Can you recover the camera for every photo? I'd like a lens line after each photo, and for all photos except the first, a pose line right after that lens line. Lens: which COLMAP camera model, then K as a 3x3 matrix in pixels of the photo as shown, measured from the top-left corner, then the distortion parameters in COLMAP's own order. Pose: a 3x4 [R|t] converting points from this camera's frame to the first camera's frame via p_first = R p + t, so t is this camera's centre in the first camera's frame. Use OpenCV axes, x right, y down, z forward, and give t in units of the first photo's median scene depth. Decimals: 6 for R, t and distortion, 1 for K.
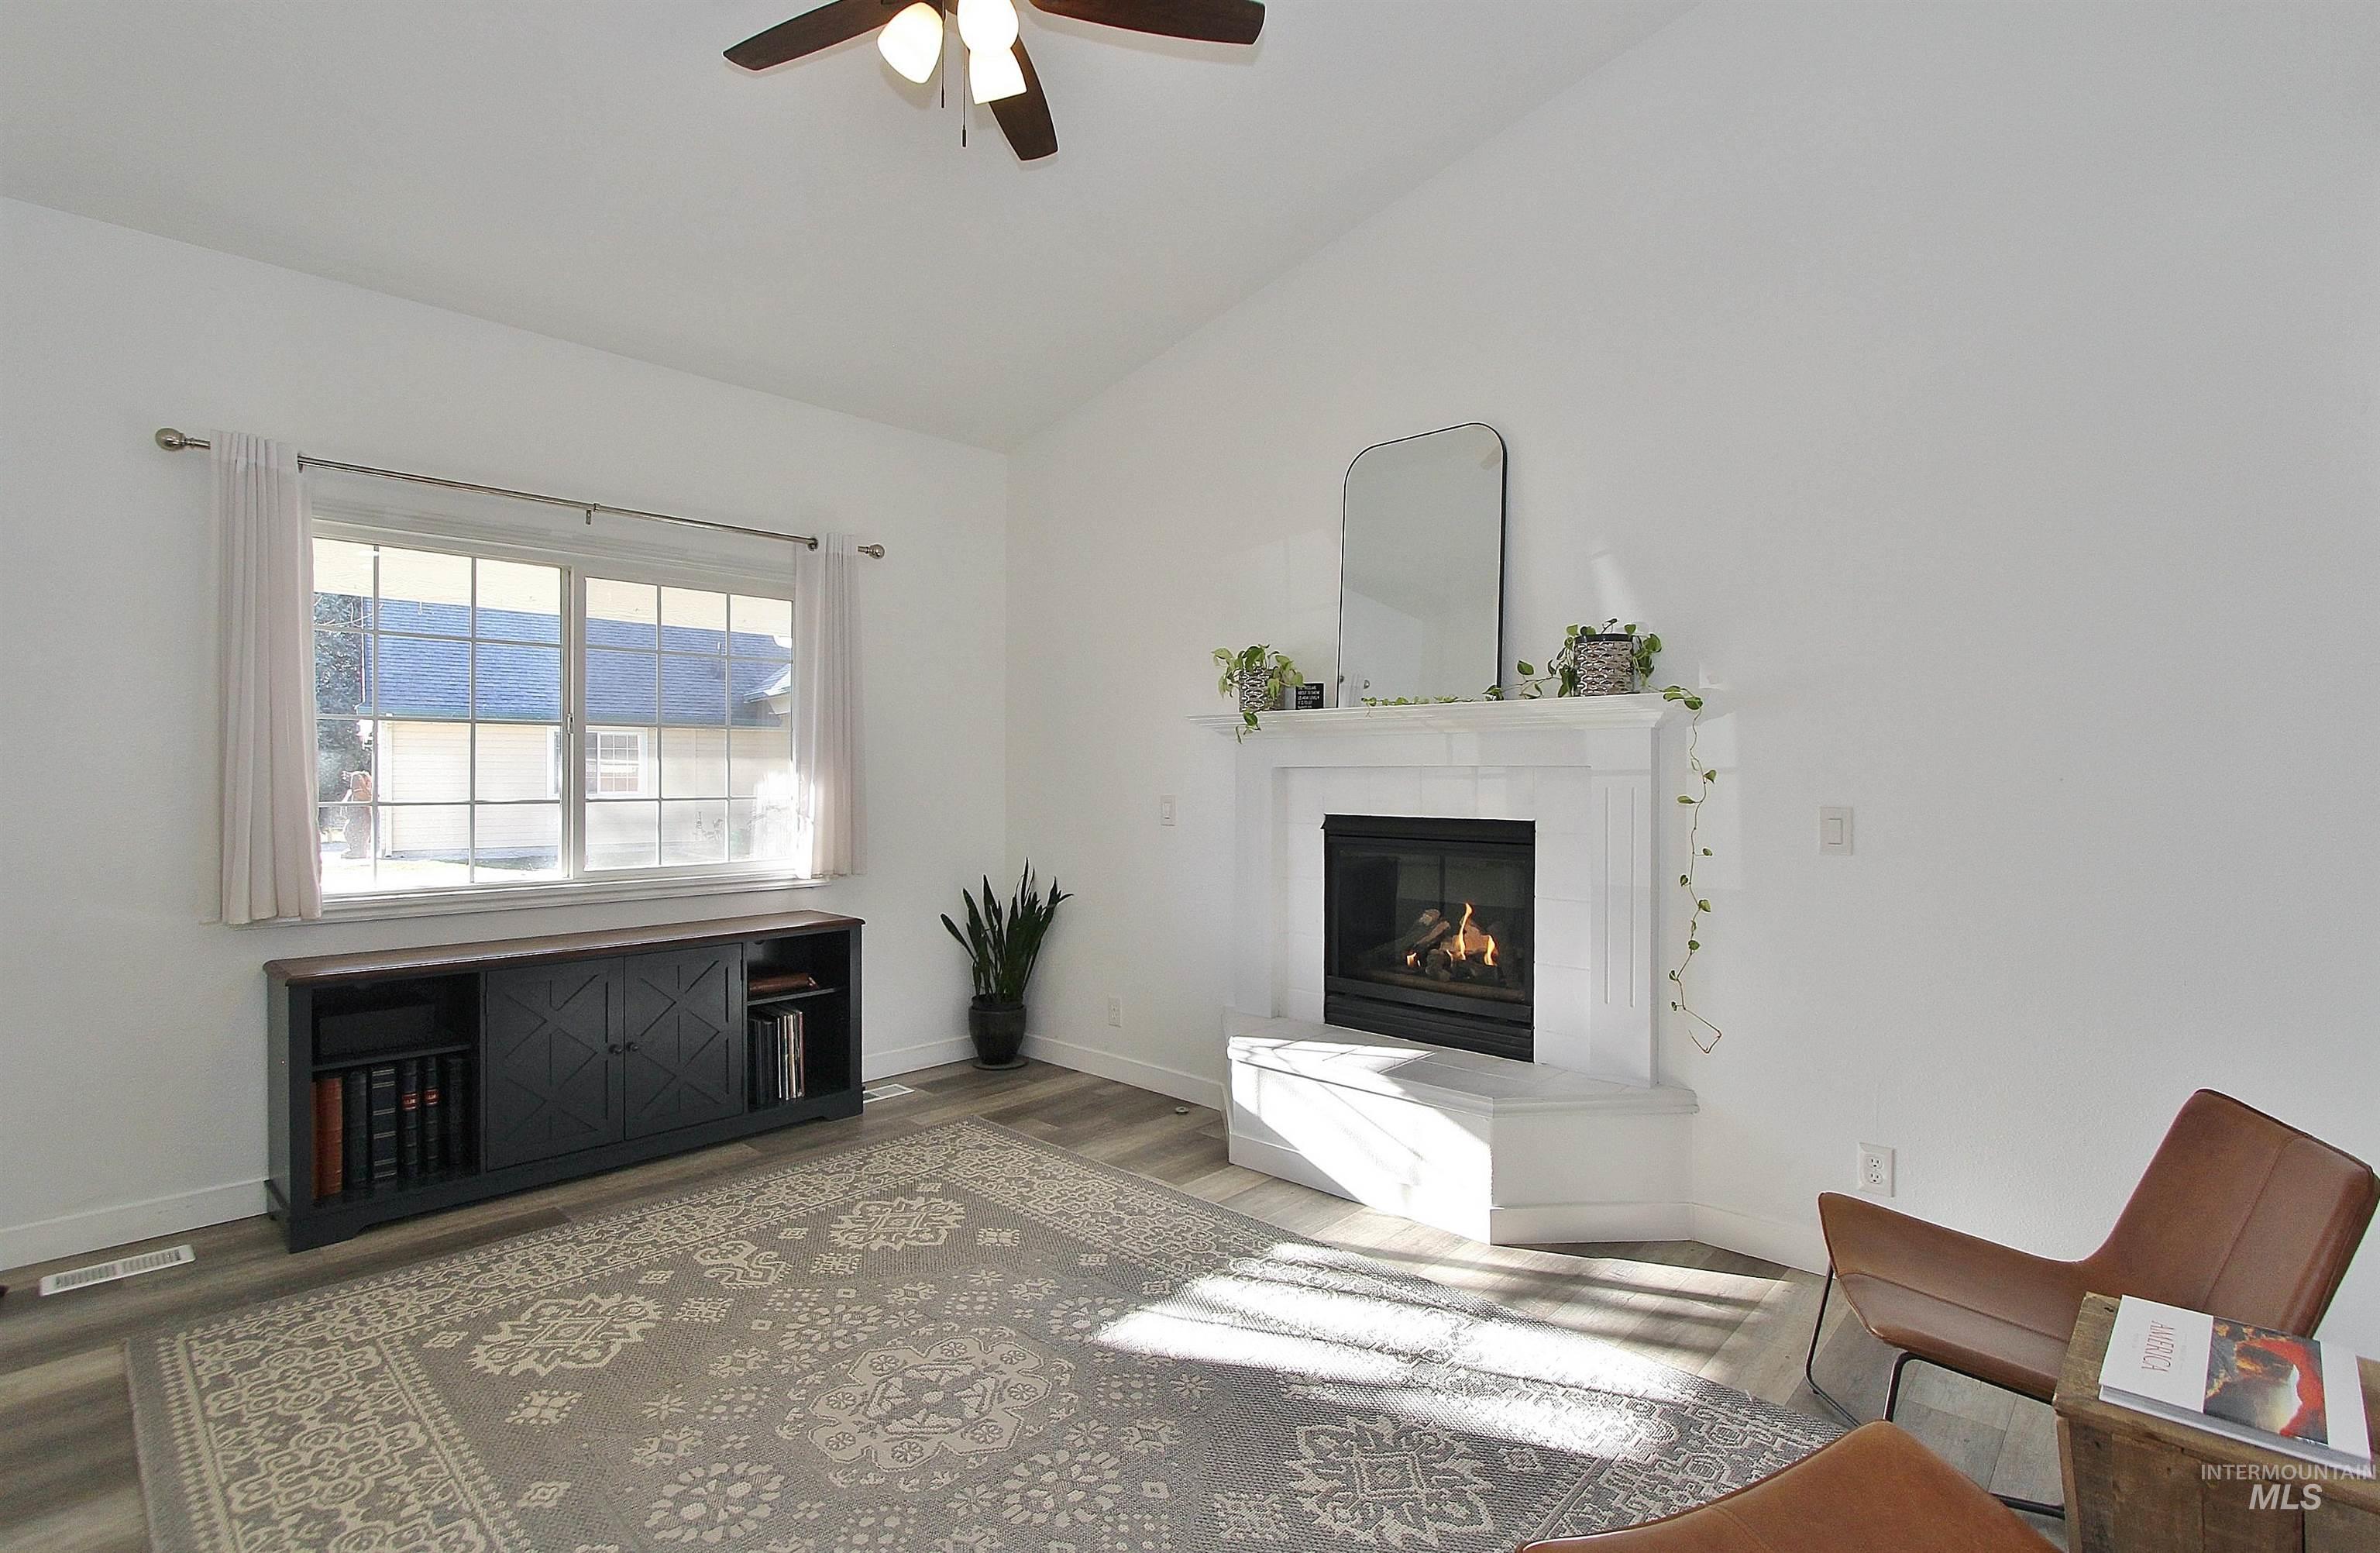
lens RADIAL K [[1107.8, 0, 1170.0], [0, 1107.8, 777.8], [0, 0, 1]] dist [-0.011148, -0.000294]
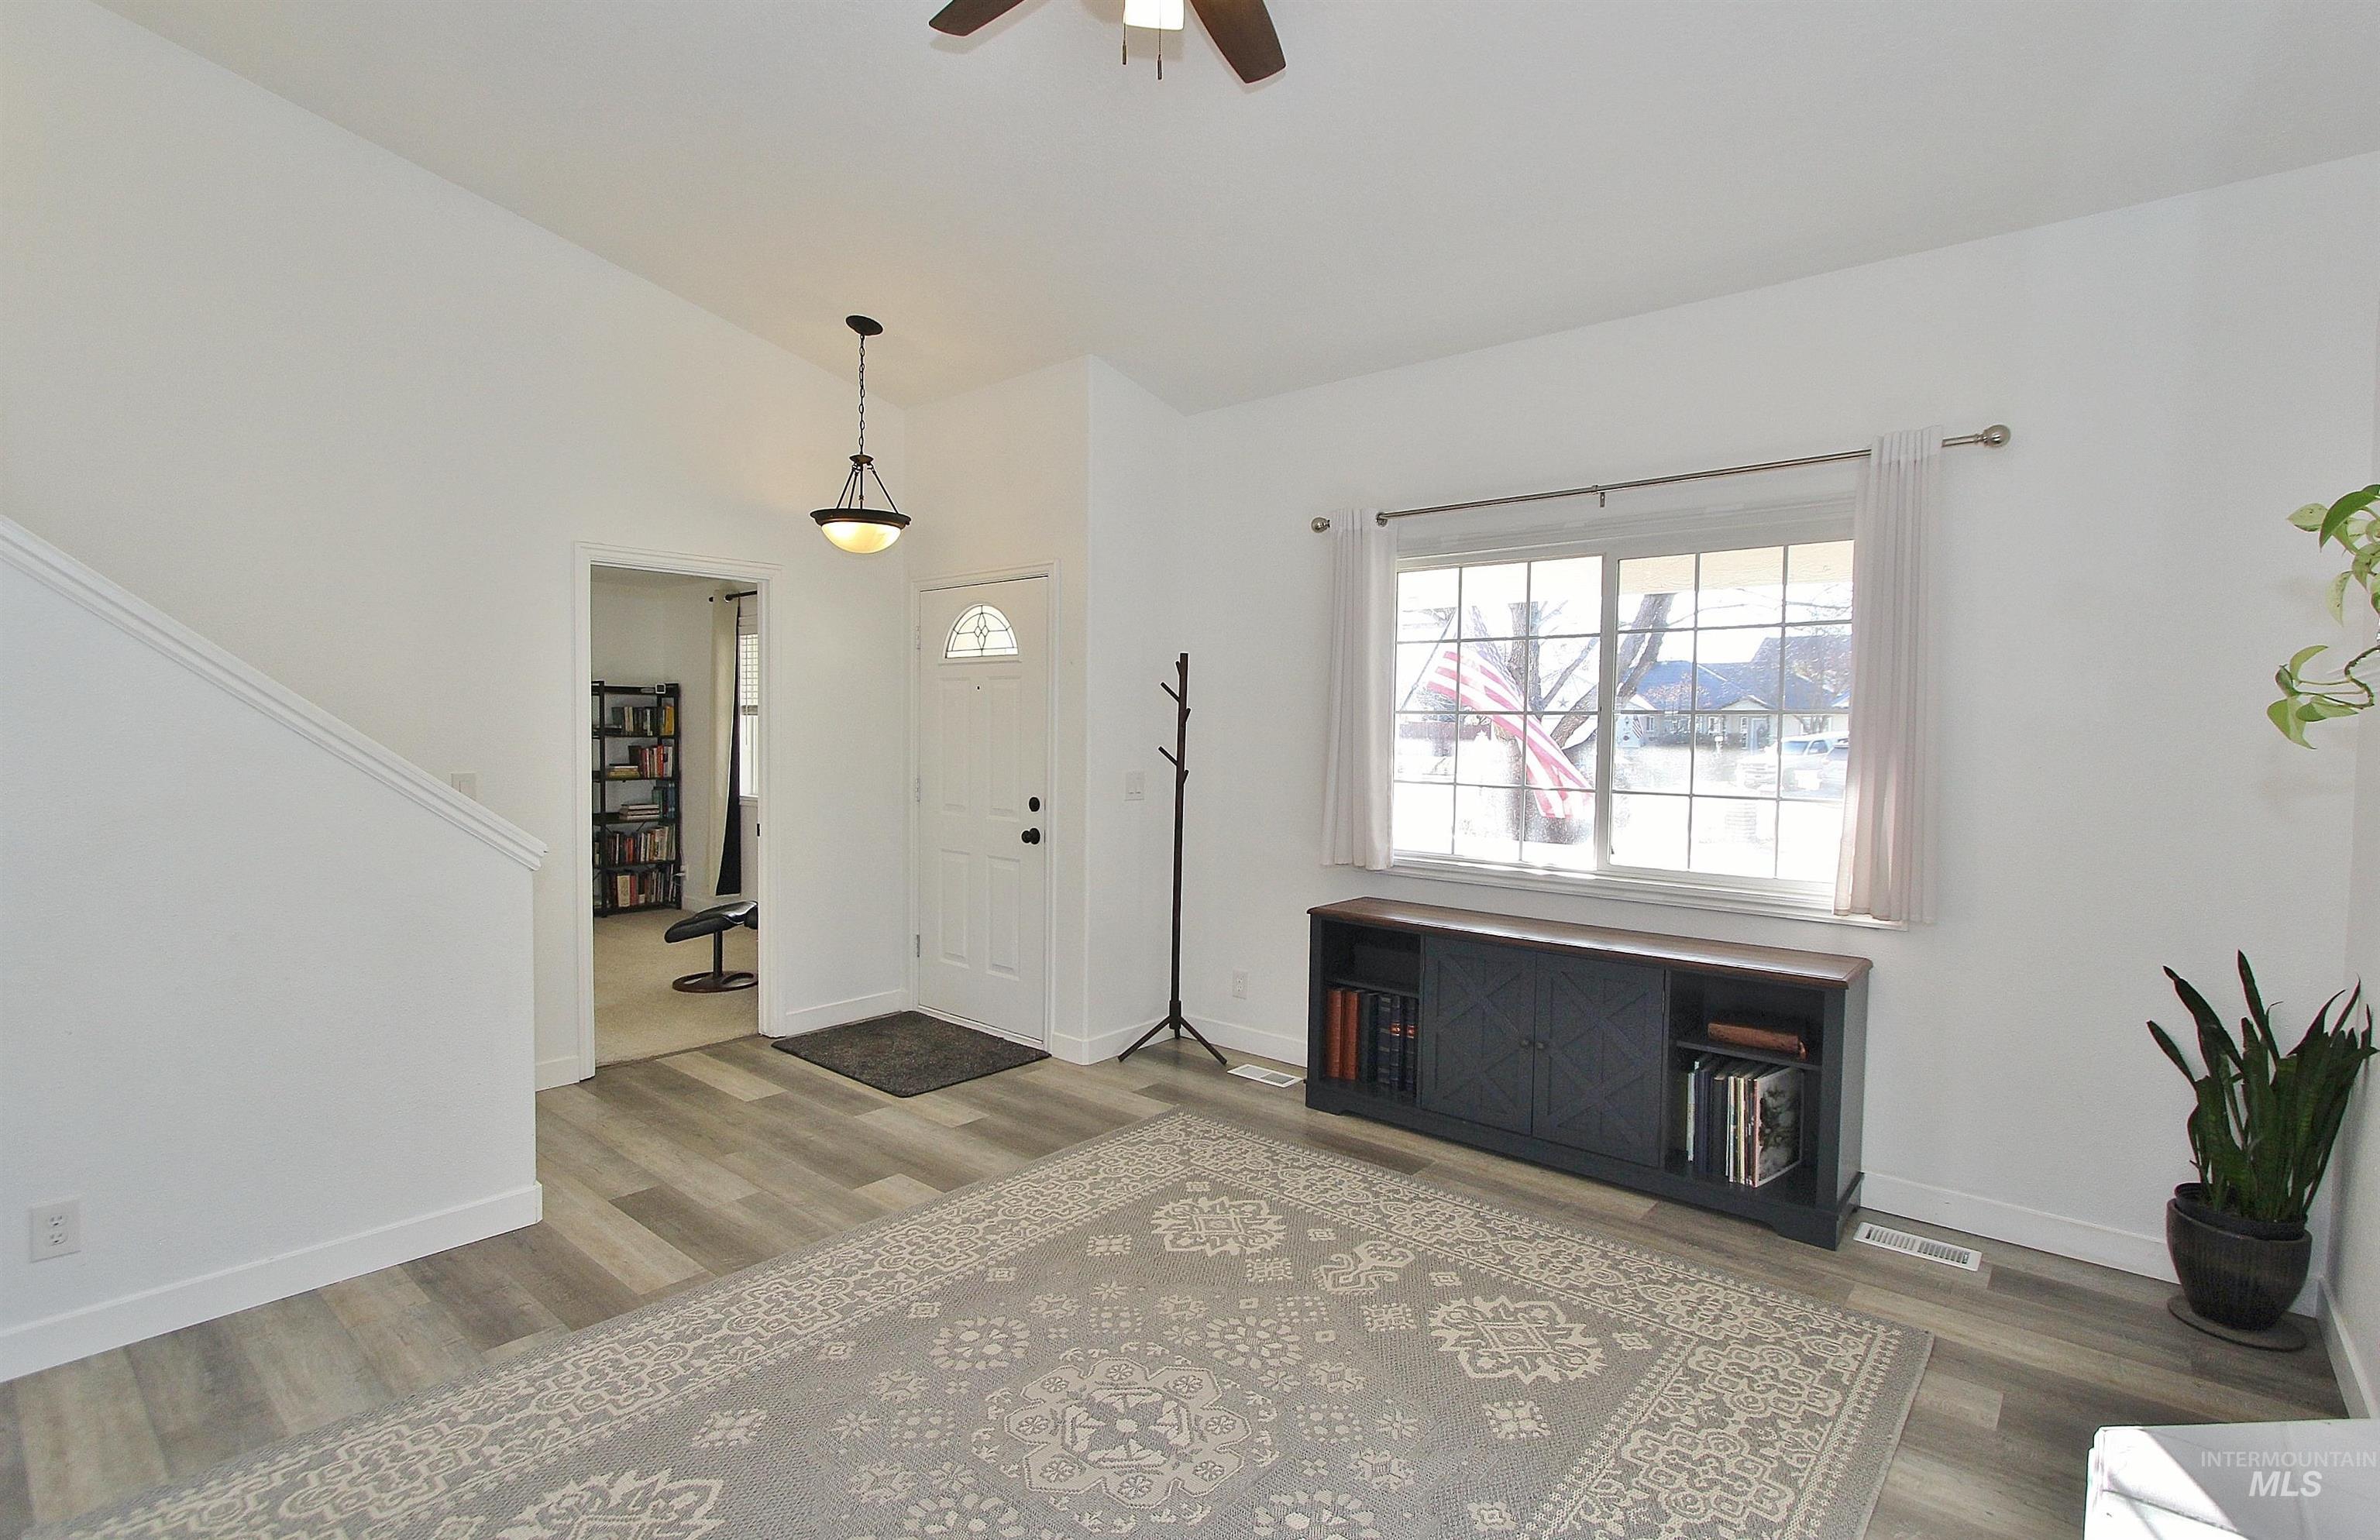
lens RADIAL K [[1115.7, 0, 1190.0], [0, 1115.7, 770.0], [0, 0, 1]] dist [-0.010853, 0.000358]
pose [[0.056128, 0.039103, -0.997658, 0.599011], [-0.014022, 0.999165, 0.038374, -0.042887], [0.998325, 0.011836, 0.056629, 0.803903]]
